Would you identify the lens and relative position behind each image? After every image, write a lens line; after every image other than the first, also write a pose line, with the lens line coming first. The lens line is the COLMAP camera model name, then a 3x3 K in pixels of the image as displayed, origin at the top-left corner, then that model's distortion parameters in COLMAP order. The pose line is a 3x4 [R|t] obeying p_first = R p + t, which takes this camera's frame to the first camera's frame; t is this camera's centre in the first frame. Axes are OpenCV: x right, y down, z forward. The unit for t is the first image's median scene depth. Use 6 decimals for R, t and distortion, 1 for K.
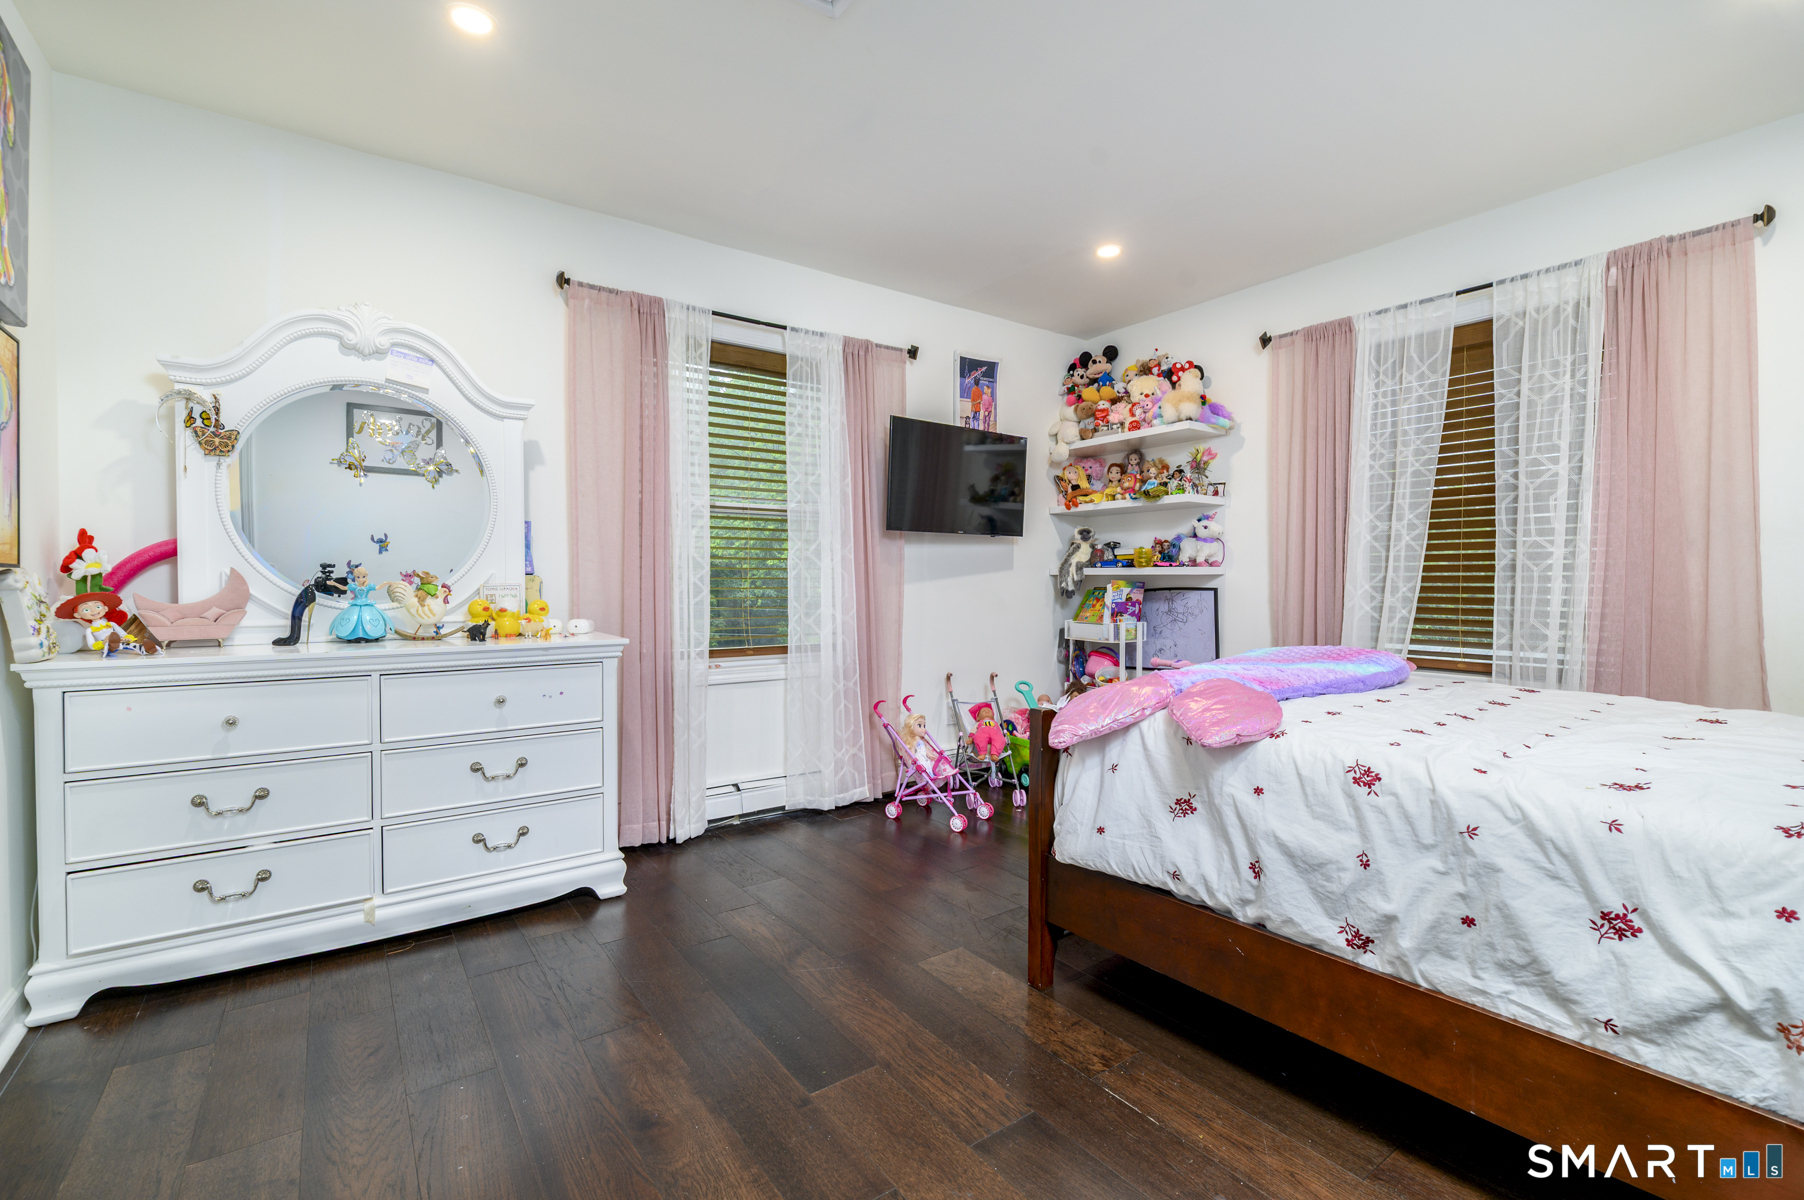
lens RADIAL K [[791.9, 0, 900.2], [0, 791.9, 598.0], [0, 0, 1]] dist [-0.002385, -0.000637]
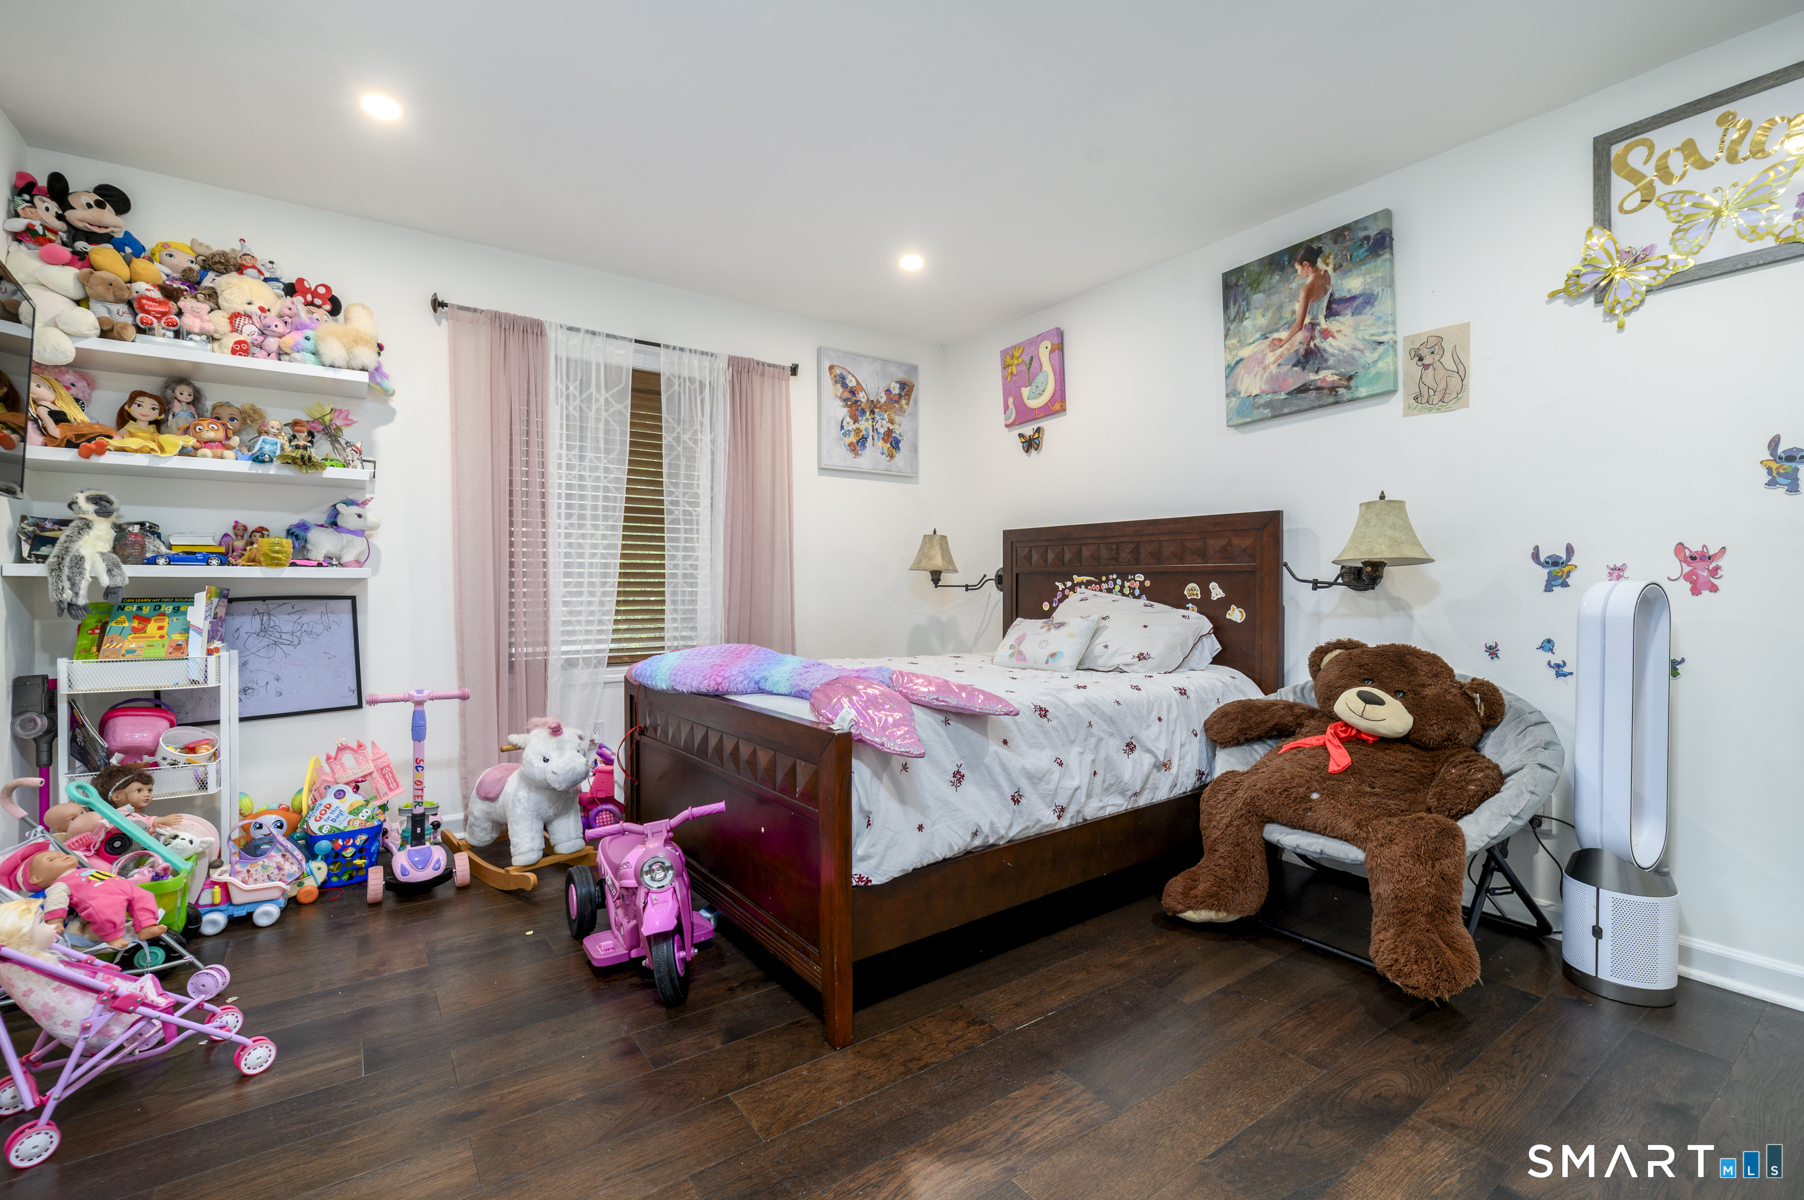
lens RADIAL K [[791.9, 0, 900.1], [0, 791.9, 590.3], [0, 0, 1]] dist [-0.002385, -0.000637]
pose [[0.003245, -0.006794, 0.999972, -0.417485], [0.022013, 0.999735, 0.006721, -0.013130], [-0.999752, 0.021990, 0.003394, 0.542756]]
